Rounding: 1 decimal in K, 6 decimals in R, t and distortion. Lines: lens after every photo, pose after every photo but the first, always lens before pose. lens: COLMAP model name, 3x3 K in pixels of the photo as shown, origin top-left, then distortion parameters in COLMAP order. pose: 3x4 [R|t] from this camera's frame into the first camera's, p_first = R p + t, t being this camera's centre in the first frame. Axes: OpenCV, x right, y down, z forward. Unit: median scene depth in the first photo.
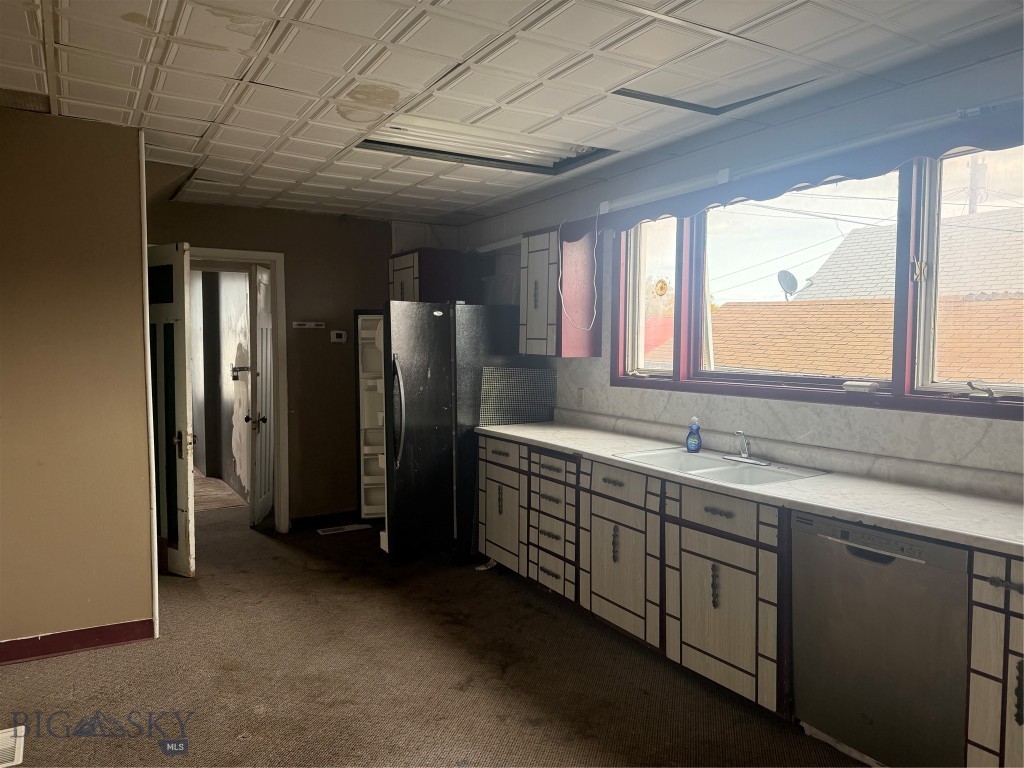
lens RADIAL K [[727.7, 0, 501.7], [0, 727.7, 384.8], [0, 0, 1]] dist [0.119093, -0.182522]
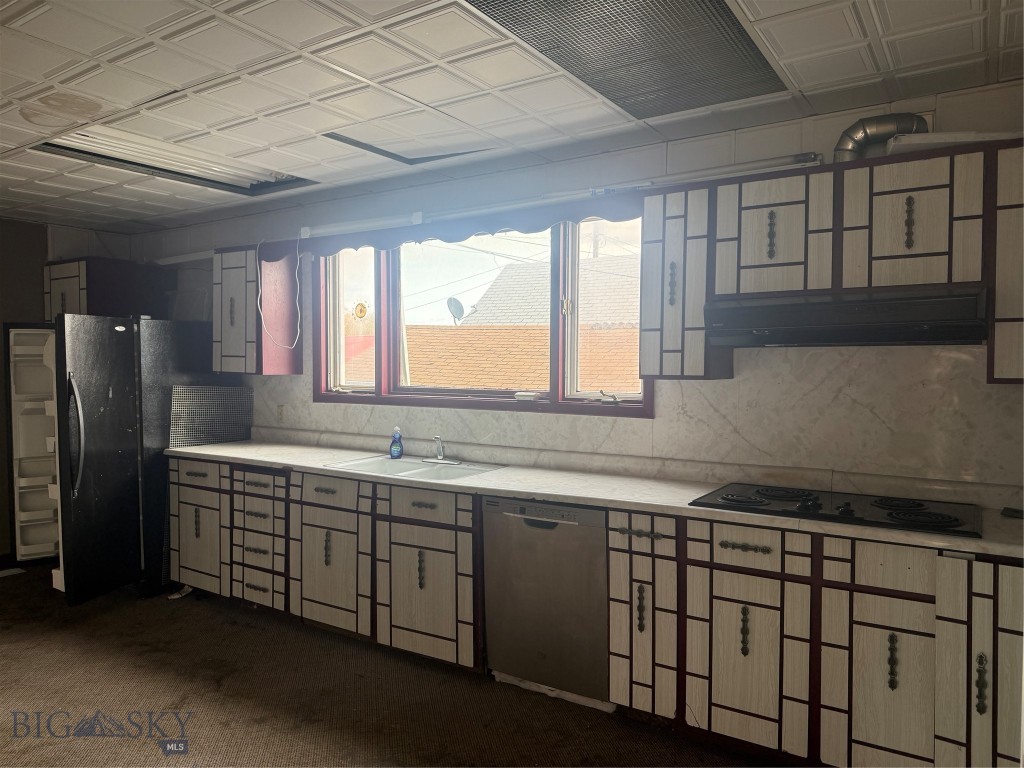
lens RADIAL K [[727.7, 0, 501.7], [0, 727.7, 384.8], [0, 0, 1]] dist [0.119093, -0.182522]
pose [[0.907169, -0.011443, 0.420612, -0.060297], [0.022589, 0.999513, -0.021528, 0.007019], [-0.420160, 0.029030, 0.906985, -0.083851]]
